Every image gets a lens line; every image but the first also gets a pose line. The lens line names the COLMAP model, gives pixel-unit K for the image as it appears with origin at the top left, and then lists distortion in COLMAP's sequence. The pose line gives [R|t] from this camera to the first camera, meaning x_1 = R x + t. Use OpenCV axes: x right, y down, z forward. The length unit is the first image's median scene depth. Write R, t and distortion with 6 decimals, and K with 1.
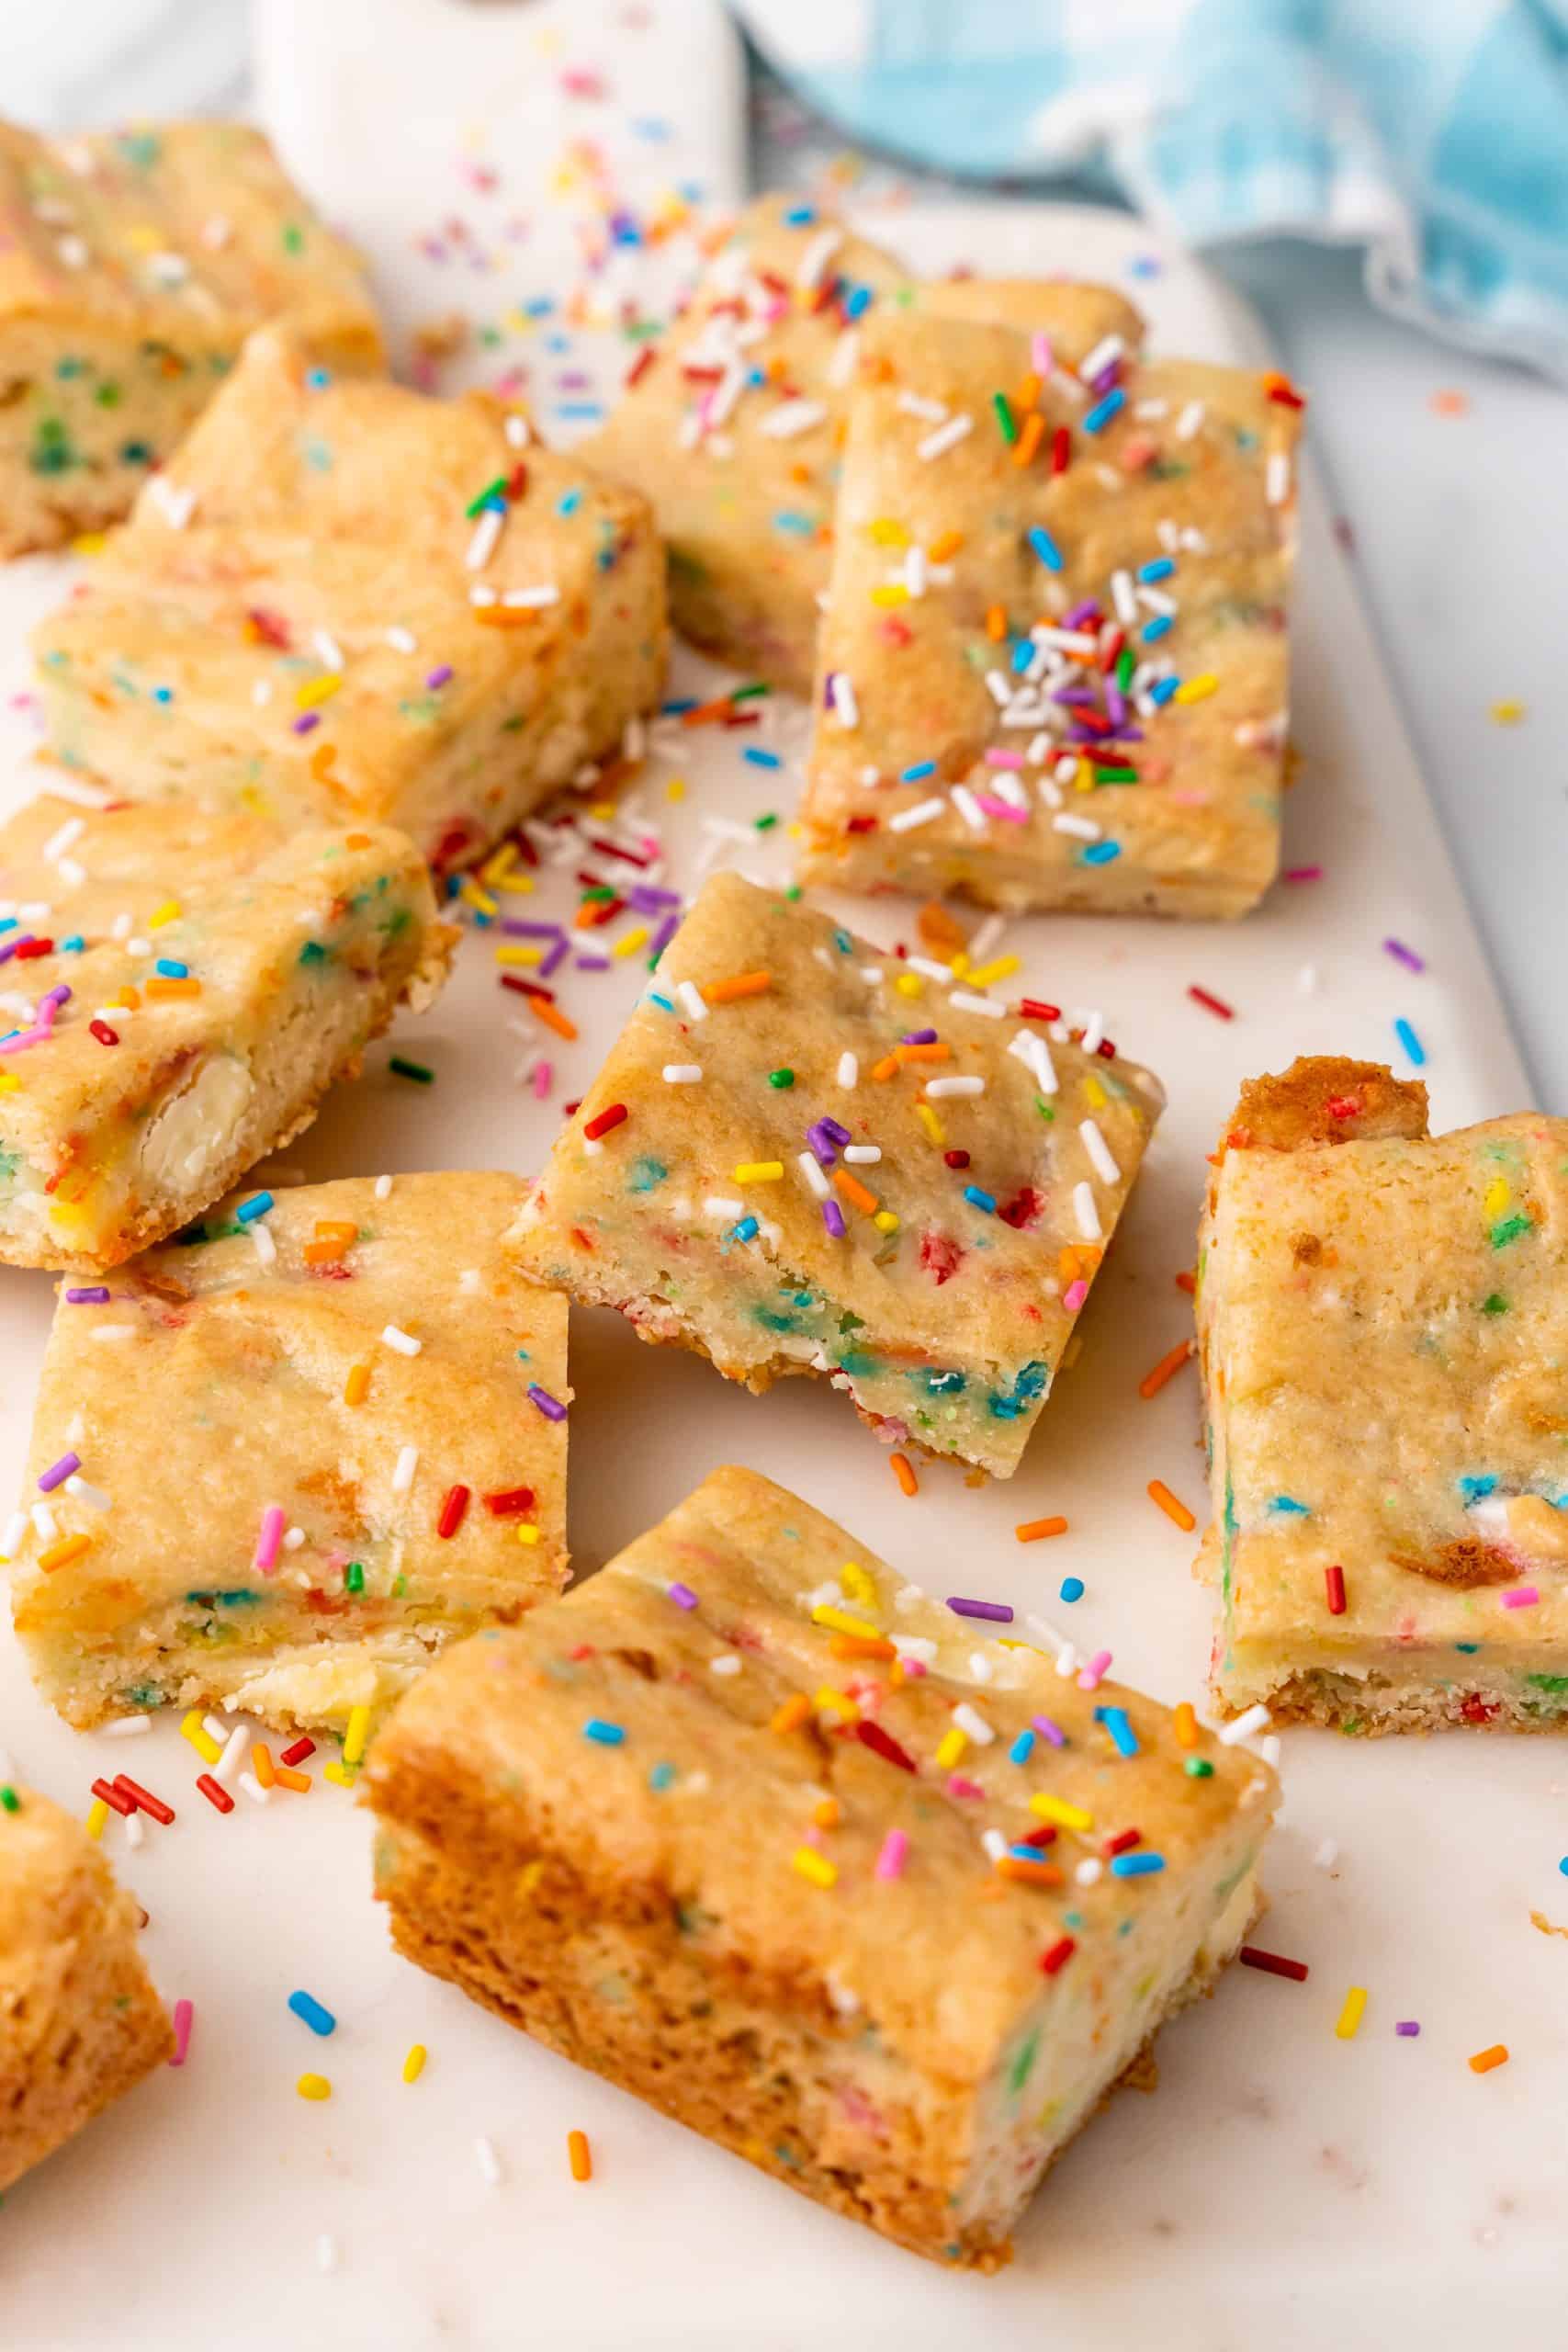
lens RADIAL K [[4475.9, 0, 784.0], [0, 4475.9, 1176.0], [0, 0, 1]] dist [0.003098, 0.191692]
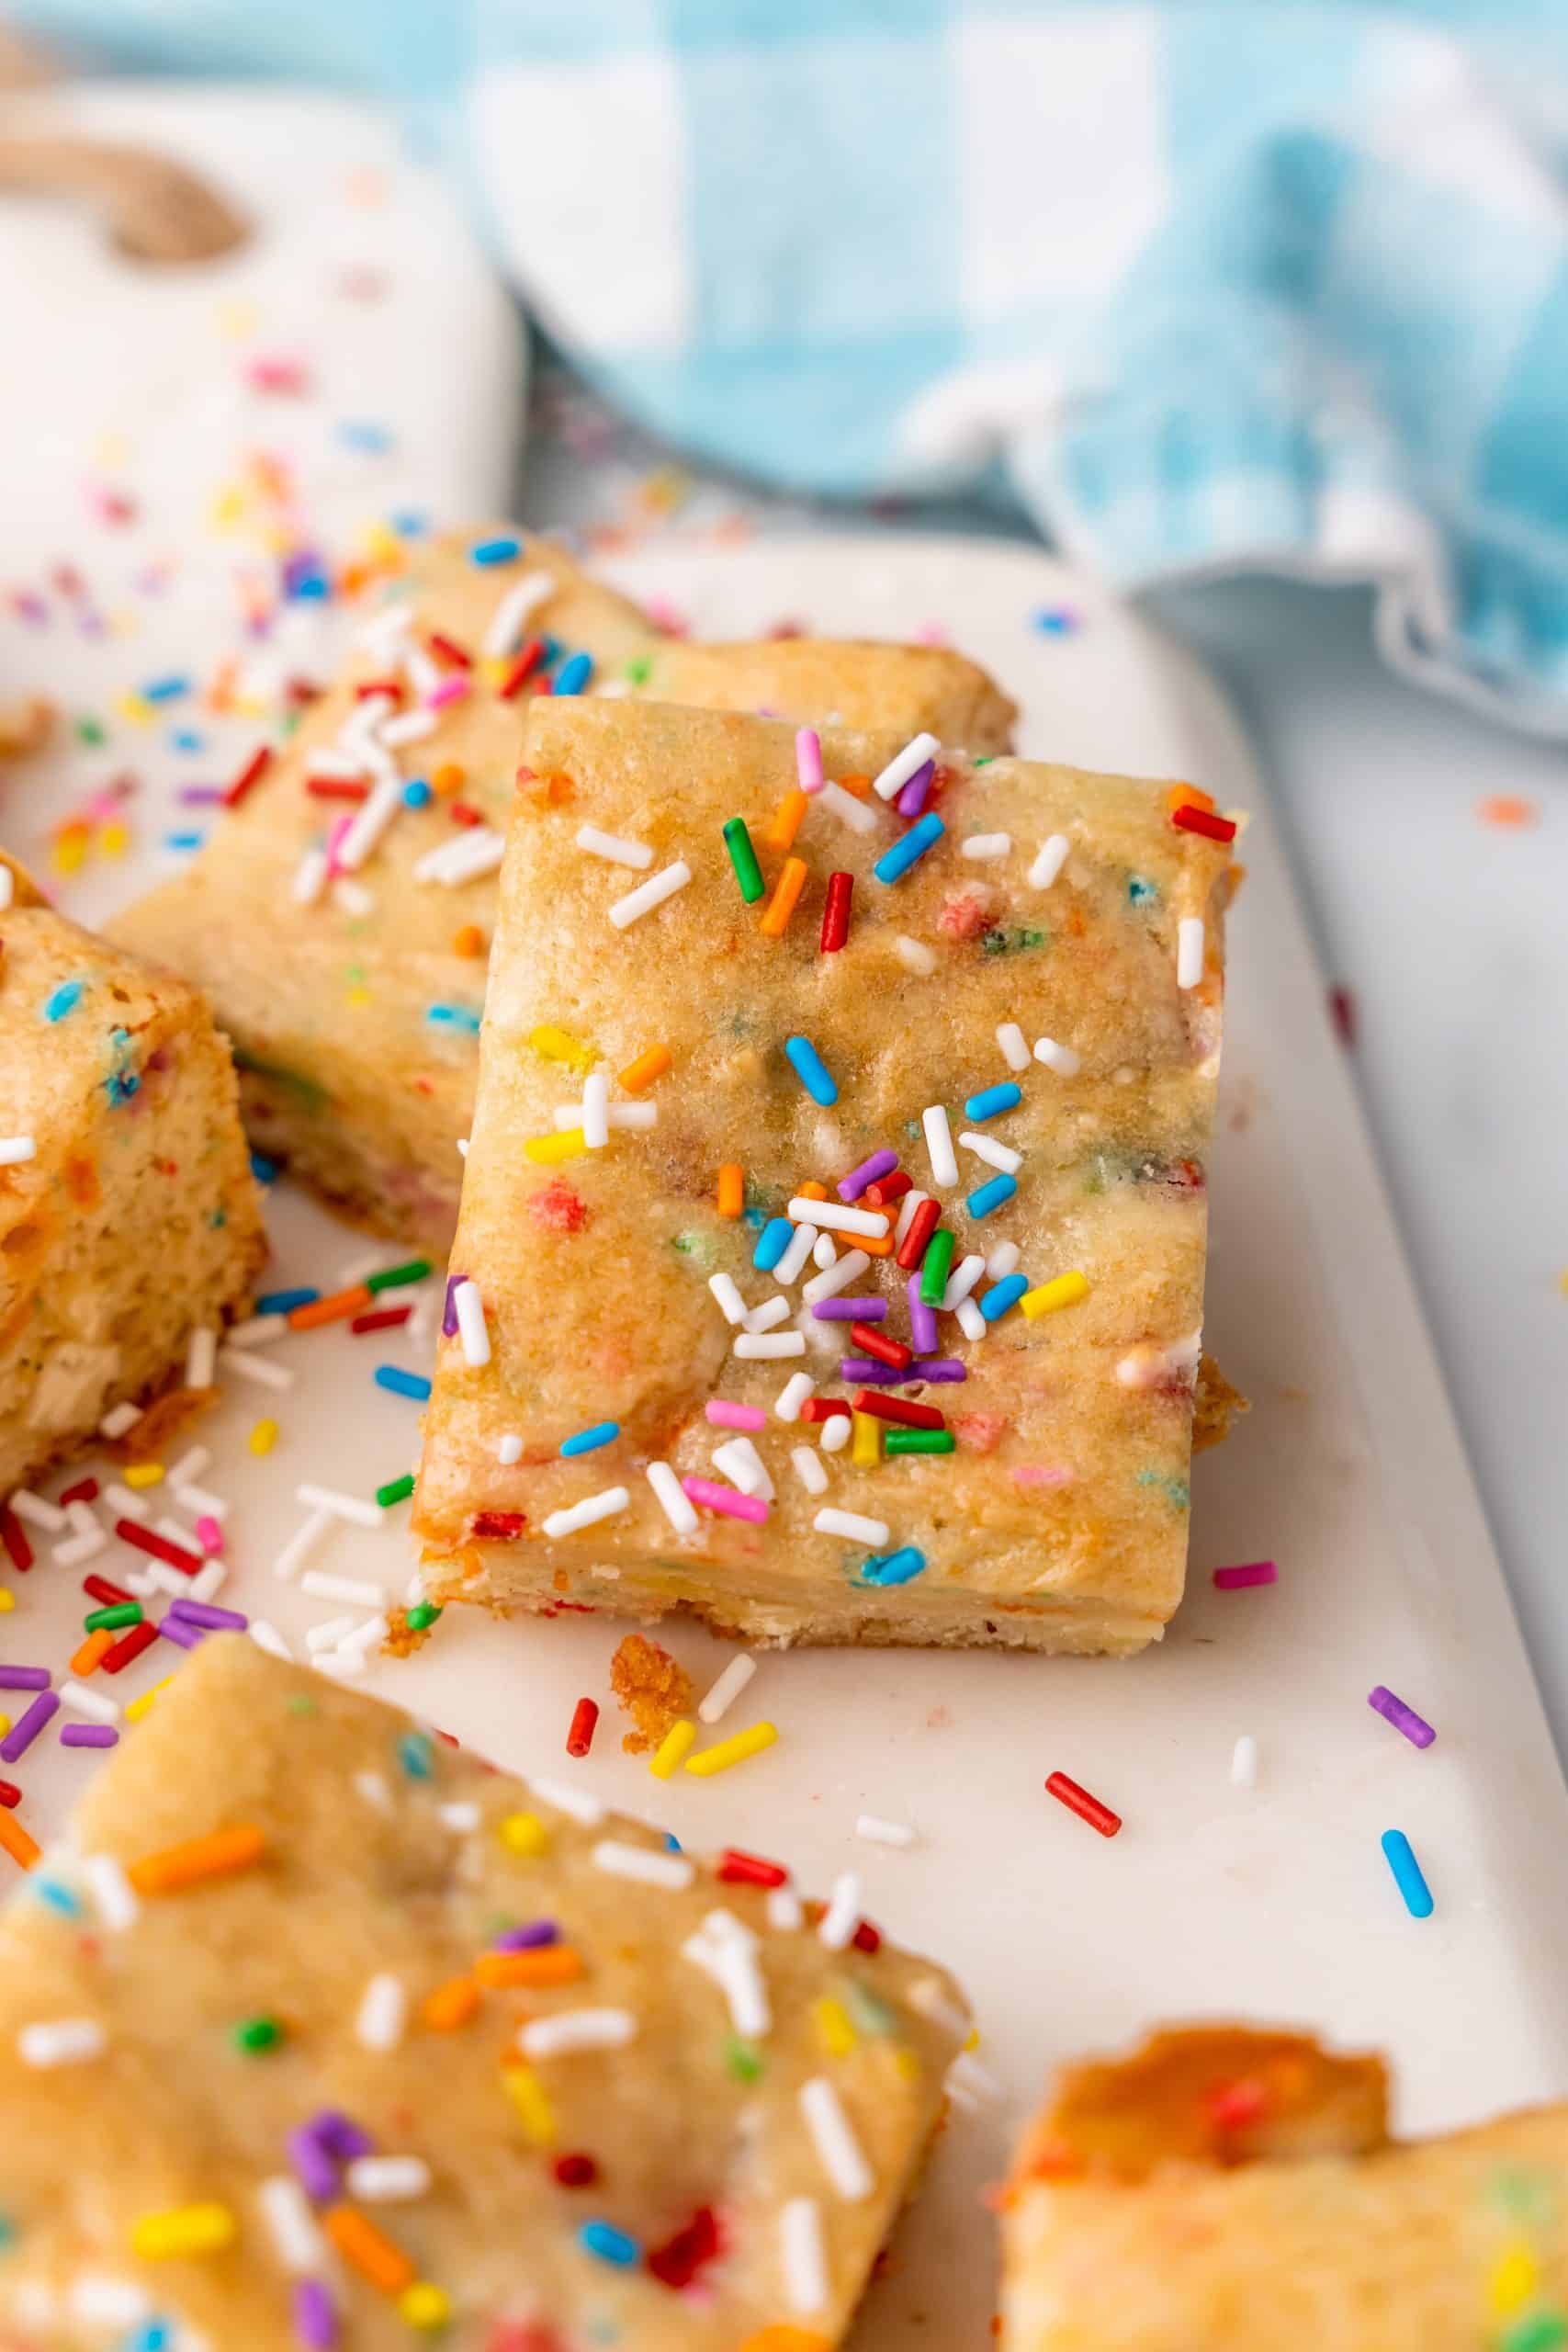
lens RADIAL K [[4659.5, 0, 784.0], [0, 4659.5, 1176.0], [0, 0, 1]] dist [-0.082398, 0.256707]
pose [[0.999347, -0.006726, -0.035512, 0.077711], [0.003777, 0.996587, -0.082459, -0.072019], [0.035946, 0.082271, 0.995962, 0.357110]]
